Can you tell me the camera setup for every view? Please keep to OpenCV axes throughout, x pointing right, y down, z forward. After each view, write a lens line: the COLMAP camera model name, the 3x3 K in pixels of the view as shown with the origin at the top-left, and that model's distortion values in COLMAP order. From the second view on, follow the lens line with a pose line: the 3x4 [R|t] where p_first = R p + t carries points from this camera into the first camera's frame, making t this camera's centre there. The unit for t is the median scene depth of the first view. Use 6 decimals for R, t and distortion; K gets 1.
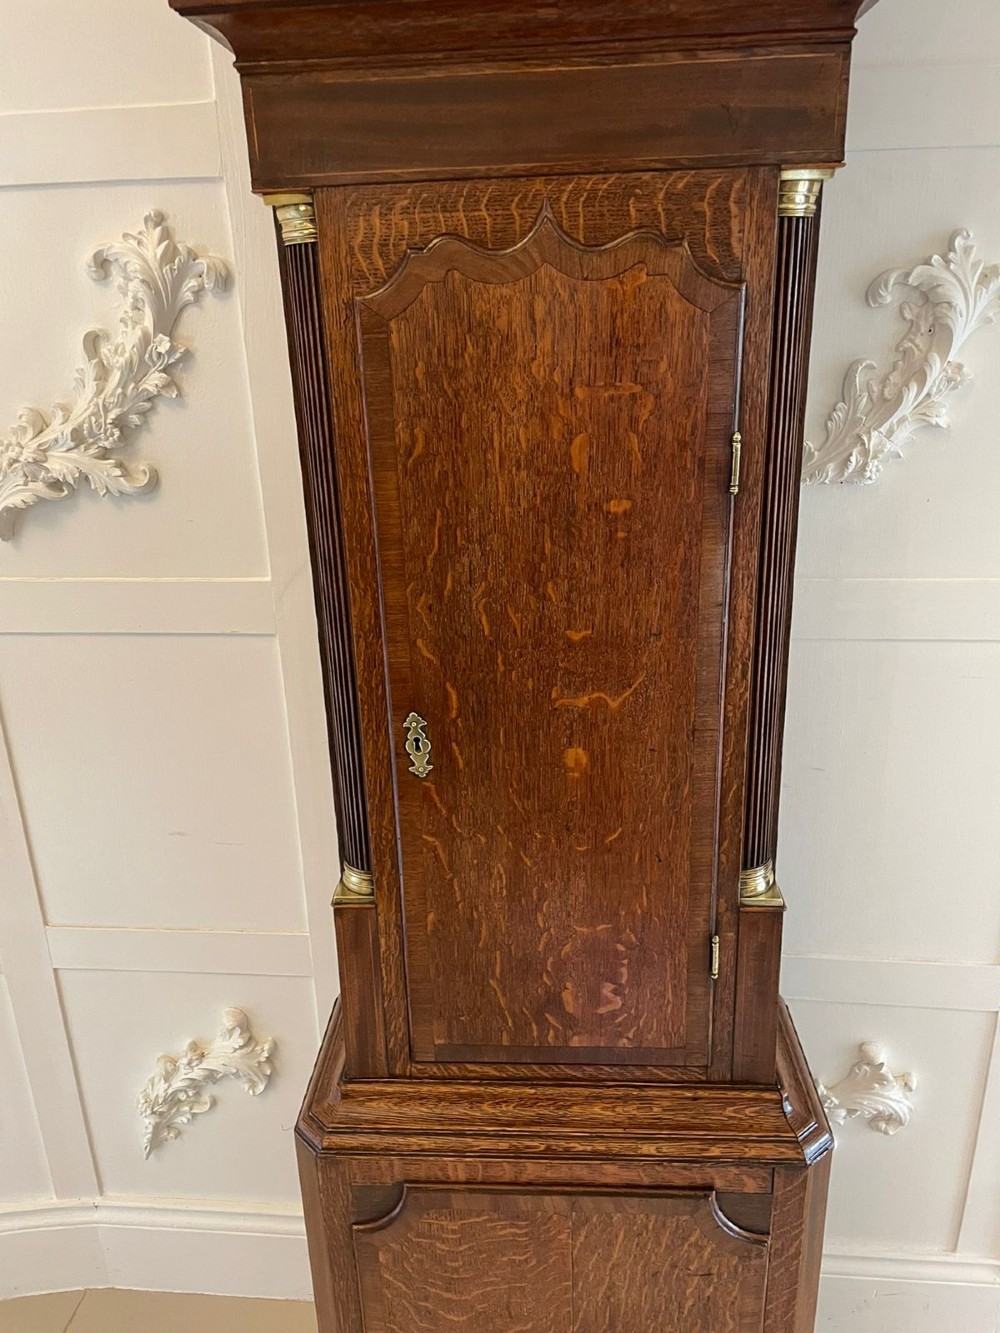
lens RADIAL K [[1008.1, 0, 498.7], [0, 1008.1, 671.2], [0, 0, 1]] dist [0.092231, -0.119532]
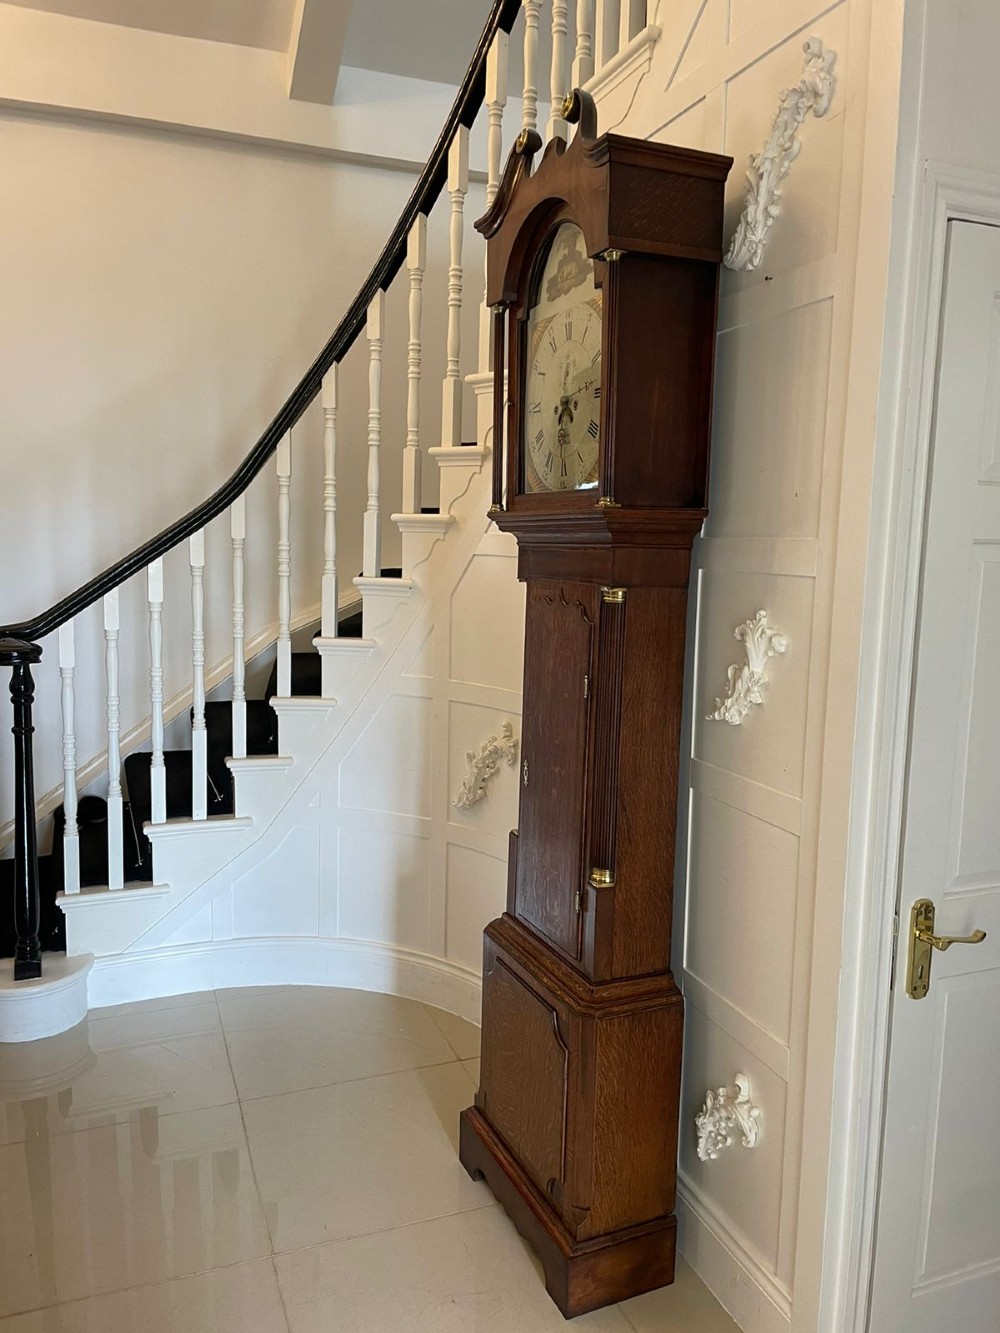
lens RADIAL K [[1008.1, 0, 510.8], [0, 1008.1, 665.6], [0, 0, 1]] dist [0.092231, -0.119532]
pose [[0.470556, 0.151742, -0.869225, 2.140389], [-0.335972, 0.941710, -0.017483, -0.129790], [0.815904, 0.300262, 0.494108, -0.407130]]
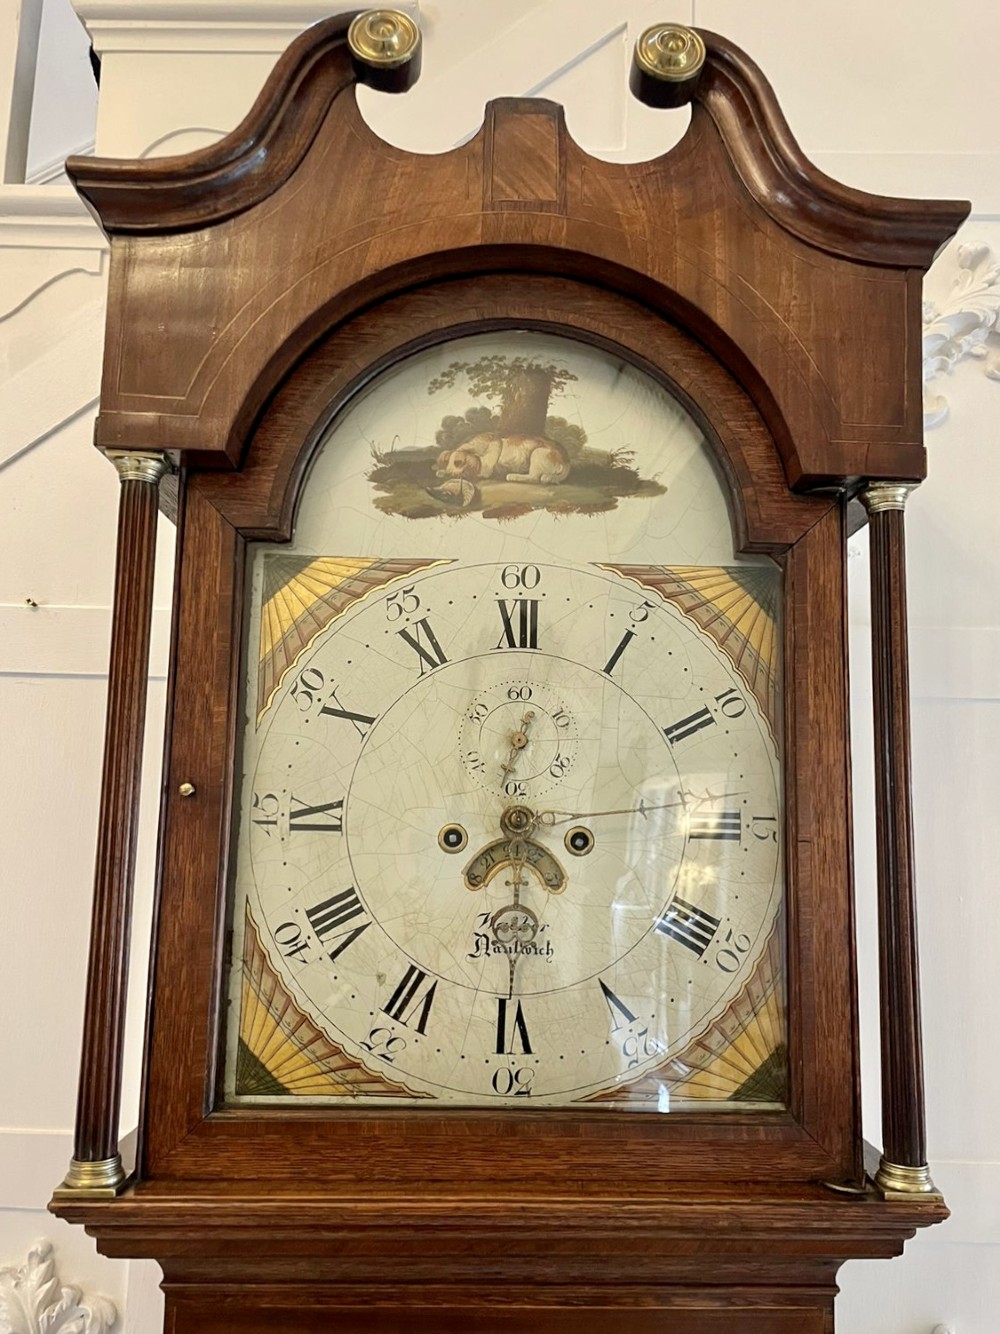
lens RADIAL K [[1068.1, 0, 509.7], [0, 1068.1, 695.4], [0, 0, 1]] dist [0.083294, -0.110929]
pose [[0.994031, 0.068301, 0.085073, -0.058954], [-0.020934, 0.884701, -0.465688, -0.504014], [-0.107071, 0.461127, 0.880850, -0.081241]]
